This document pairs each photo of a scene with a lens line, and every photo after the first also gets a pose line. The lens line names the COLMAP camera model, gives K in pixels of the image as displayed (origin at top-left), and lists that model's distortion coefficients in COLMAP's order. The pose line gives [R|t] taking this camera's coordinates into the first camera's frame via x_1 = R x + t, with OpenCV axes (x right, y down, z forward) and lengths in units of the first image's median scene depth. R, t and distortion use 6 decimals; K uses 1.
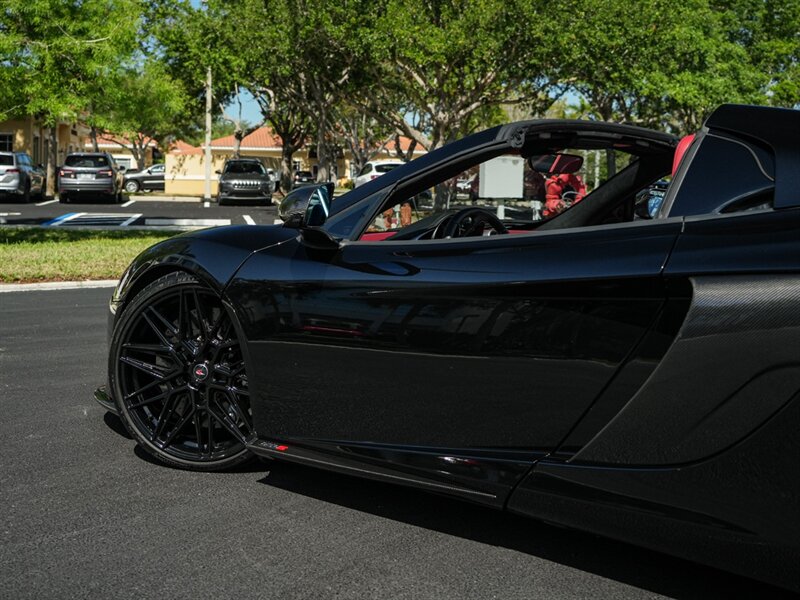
lens RADIAL K [[1070.6, 0, 401.5], [0, 1070.6, 207.2], [0, 0, 1]] dist [-0.003163, -0.011295]
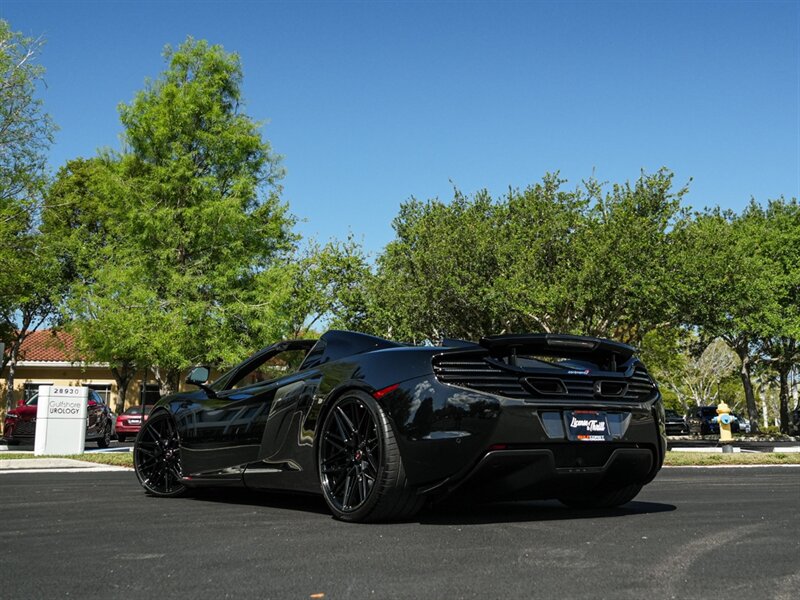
lens RADIAL K [[1031.8, 0, 468.3], [0, 1031.8, 180.6], [0, 0, 1]] dist [-0.085425, 0.037813]
pose [[0.989954, -0.048270, -0.132893, 0.069786], [0.011808, 0.964860, -0.262499, 0.015617], [0.140894, 0.258293, 0.955737, -0.104180]]
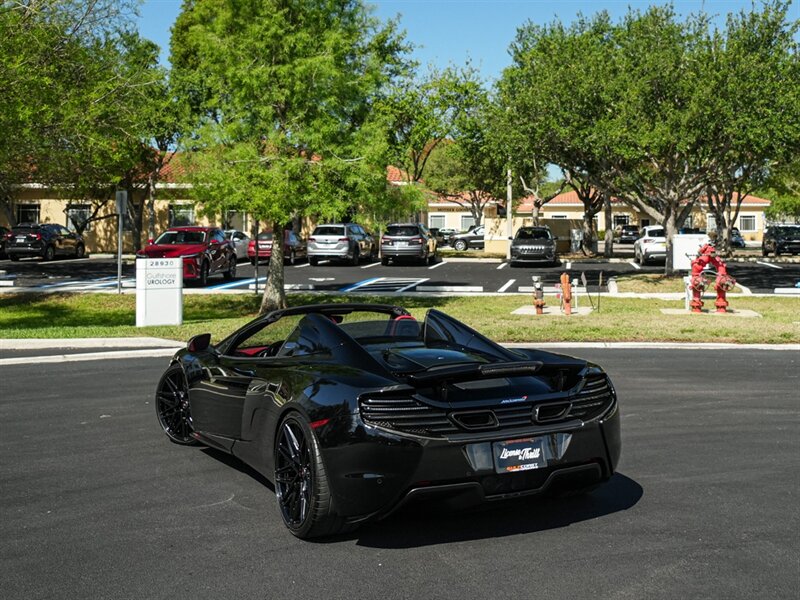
lens RADIAL K [[1031.8, 0, 468.3], [0, 1031.8, 180.6], [0, 0, 1]] dist [-0.085425, 0.037813]
pose [[0.961251, -0.024525, -0.274581, 0.099404], [0.005300, 0.997495, -0.070542, -0.017325], [0.275623, 0.066354, 0.958973, -0.099610]]
